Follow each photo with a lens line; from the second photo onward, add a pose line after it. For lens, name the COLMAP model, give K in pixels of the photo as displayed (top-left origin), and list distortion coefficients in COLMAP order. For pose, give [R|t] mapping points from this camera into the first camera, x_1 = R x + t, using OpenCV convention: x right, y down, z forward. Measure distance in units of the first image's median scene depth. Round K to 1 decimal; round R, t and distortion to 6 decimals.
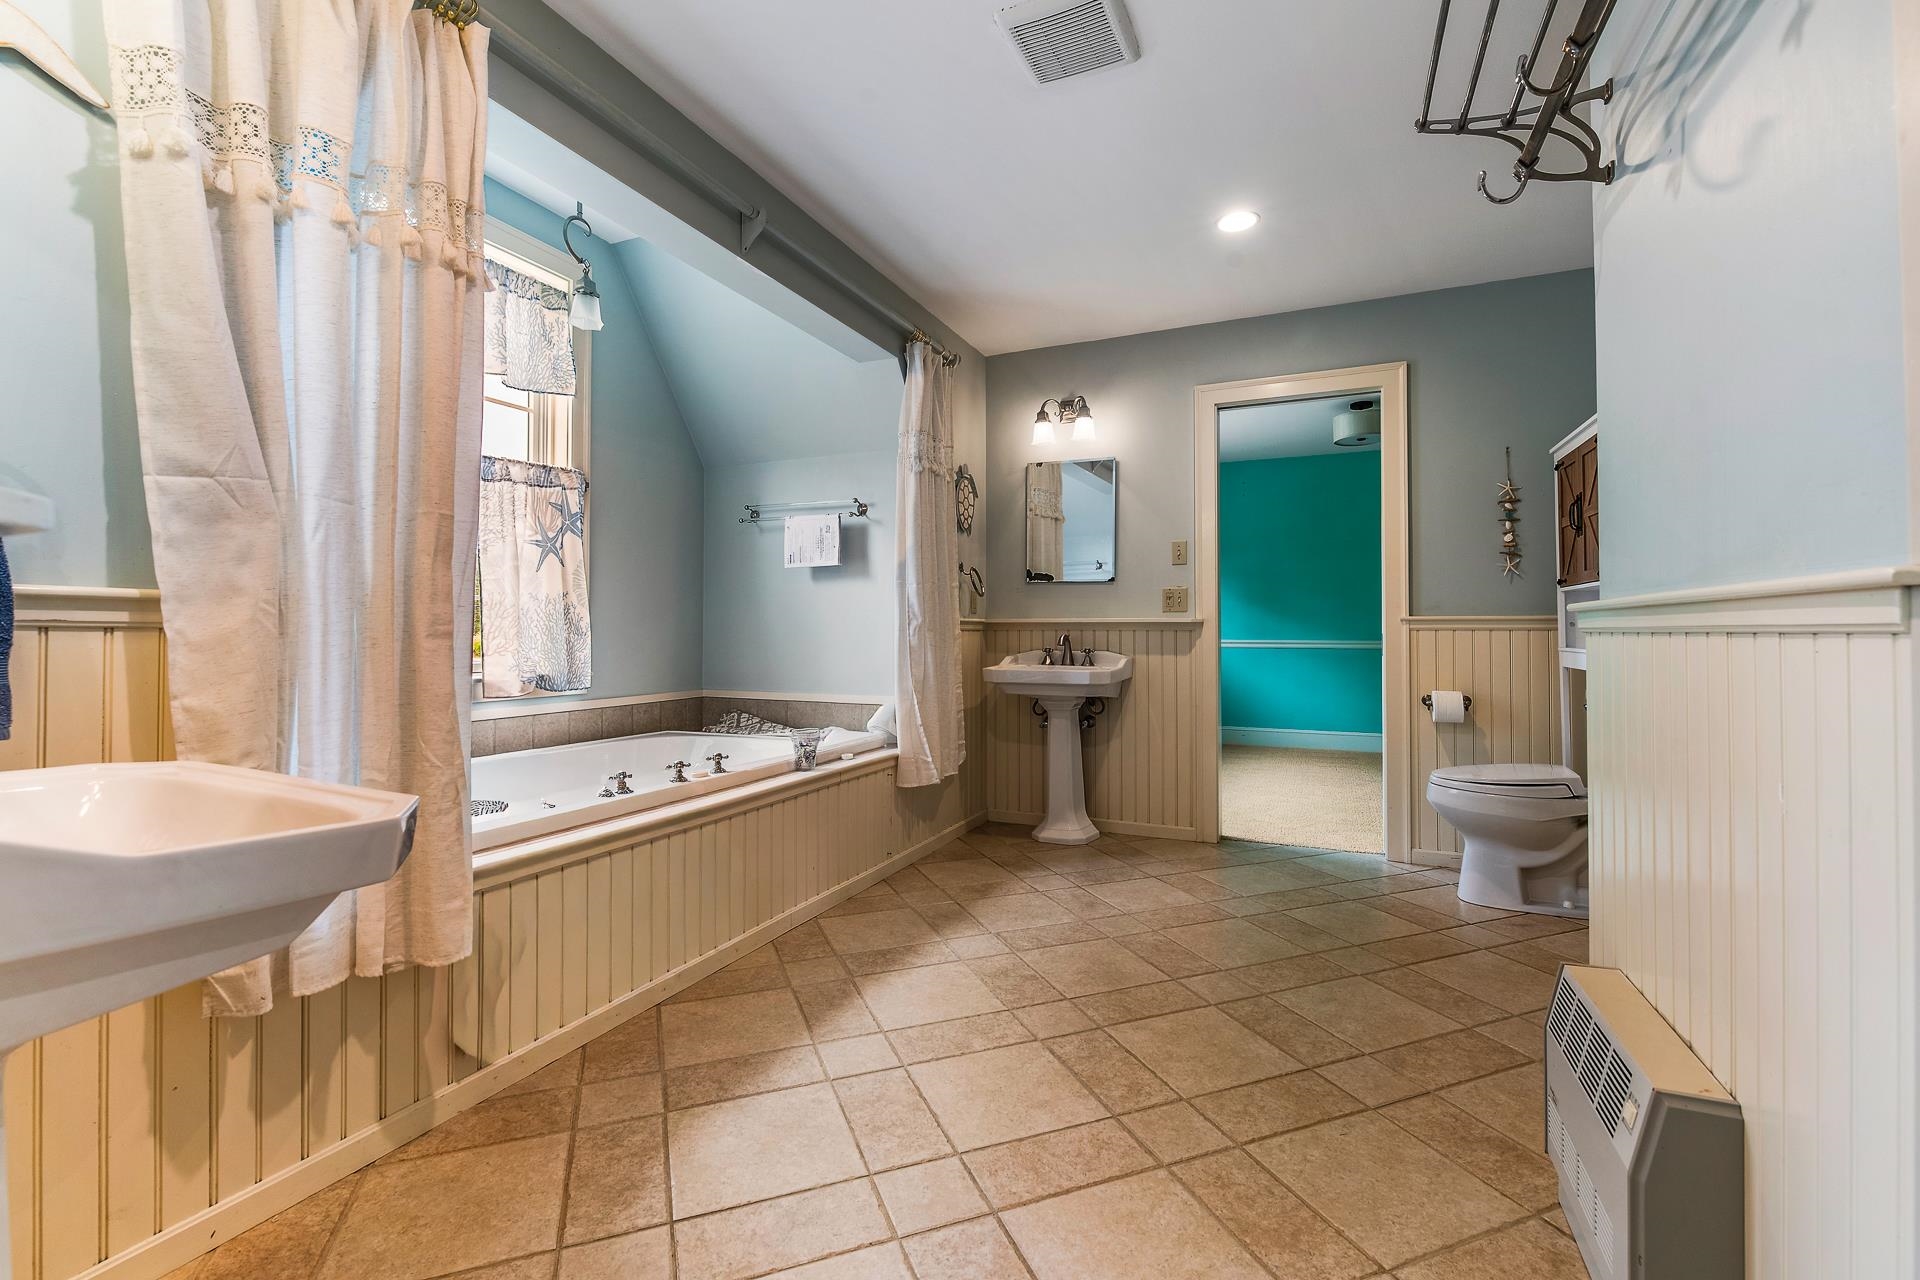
lens RADIAL K [[835.1, 0, 962.6], [0, 835.1, 613.4], [0, 0, 1]] dist [-0.018689, -0.000103]
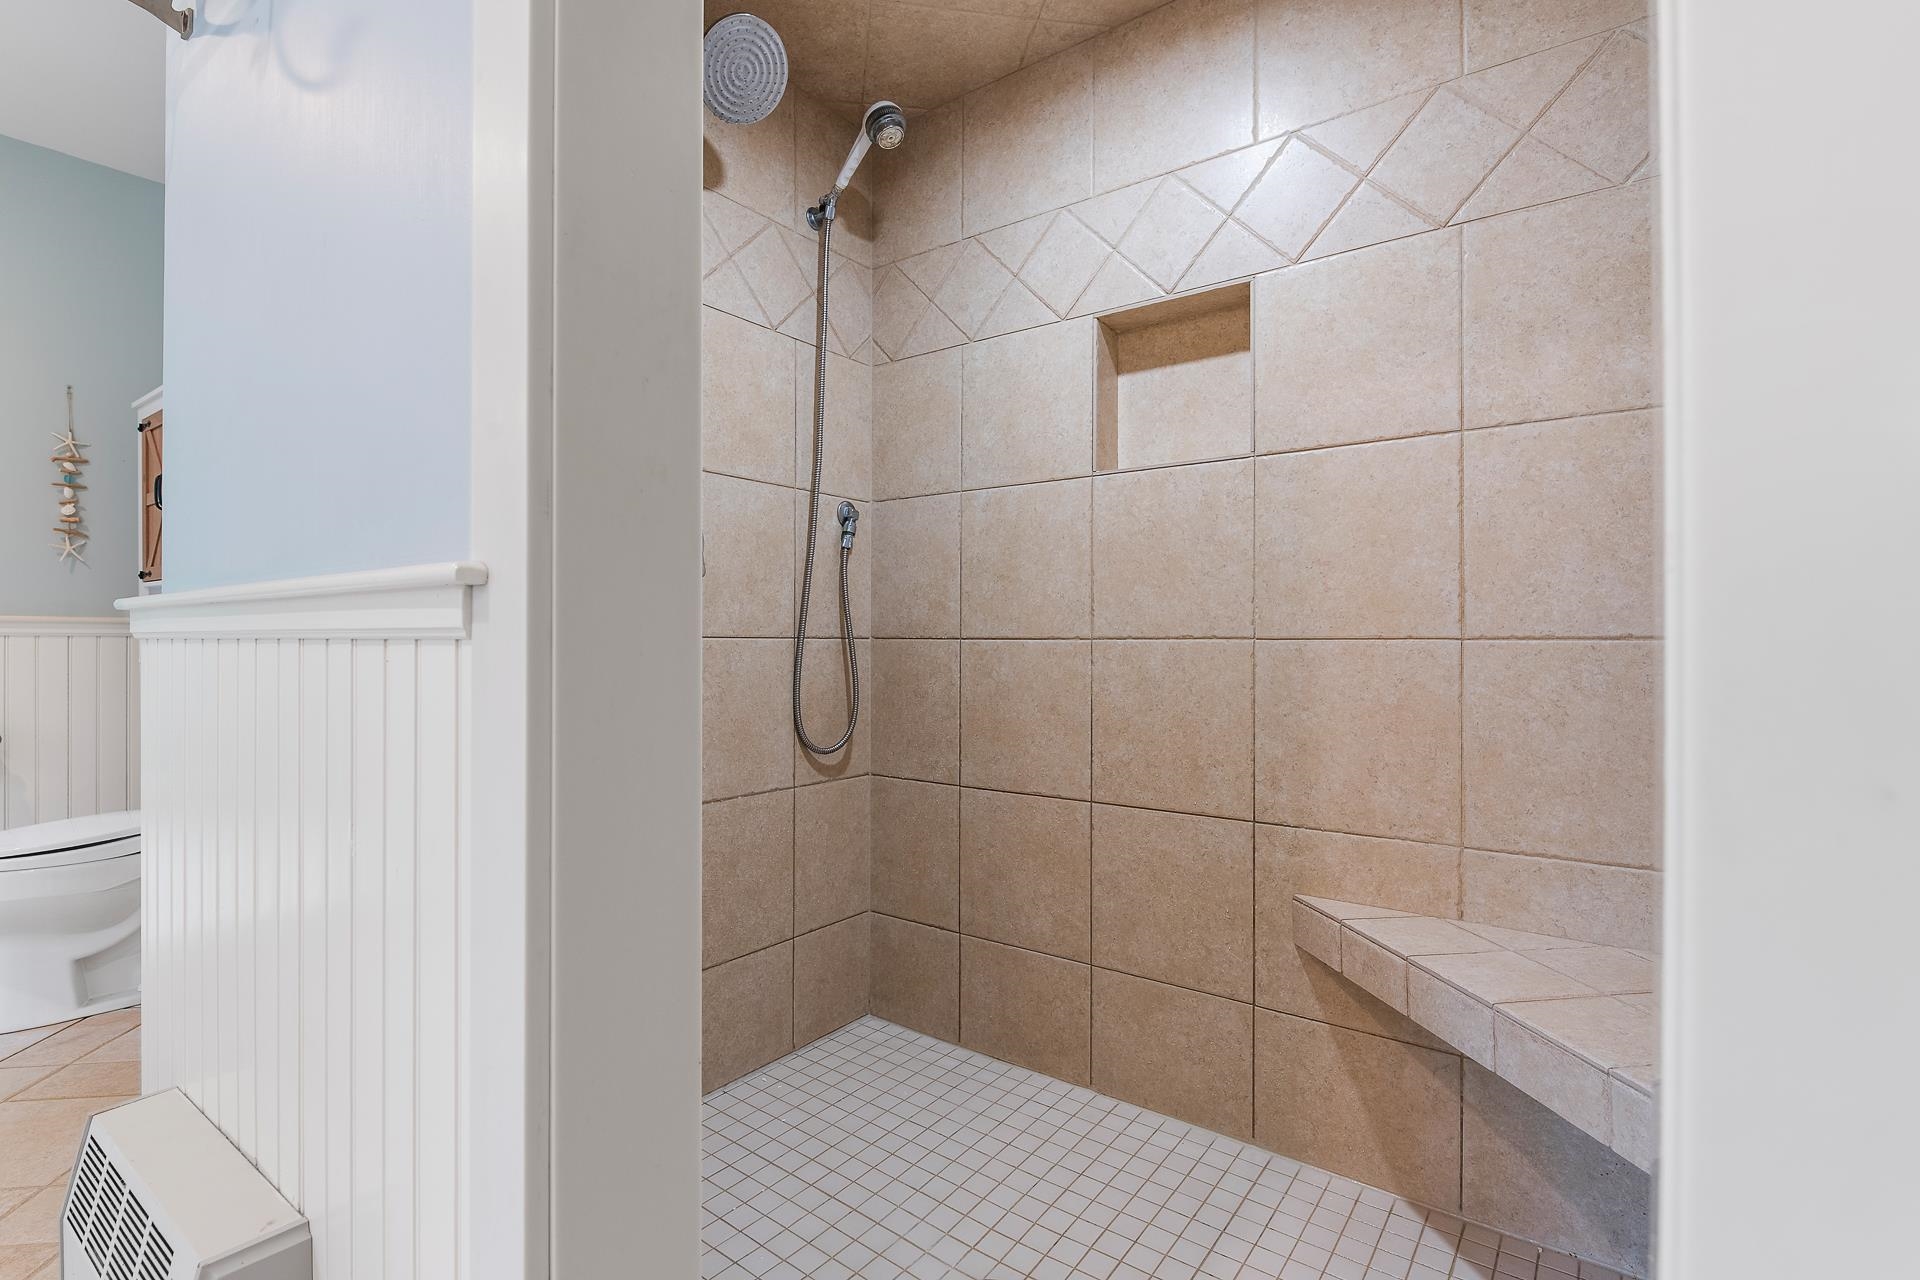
lens RADIAL K [[898.9, 0, 960.0], [0, 898.9, 640.0], [0, 0, 1]] dist [-0.000627, 0.000051]
pose [[0.225481, -0.001860, 0.974246, 0.135020], [-0.021478, 0.999746, 0.006880, 0.002962], [-0.974011, -0.022476, 0.225383, 0.106059]]
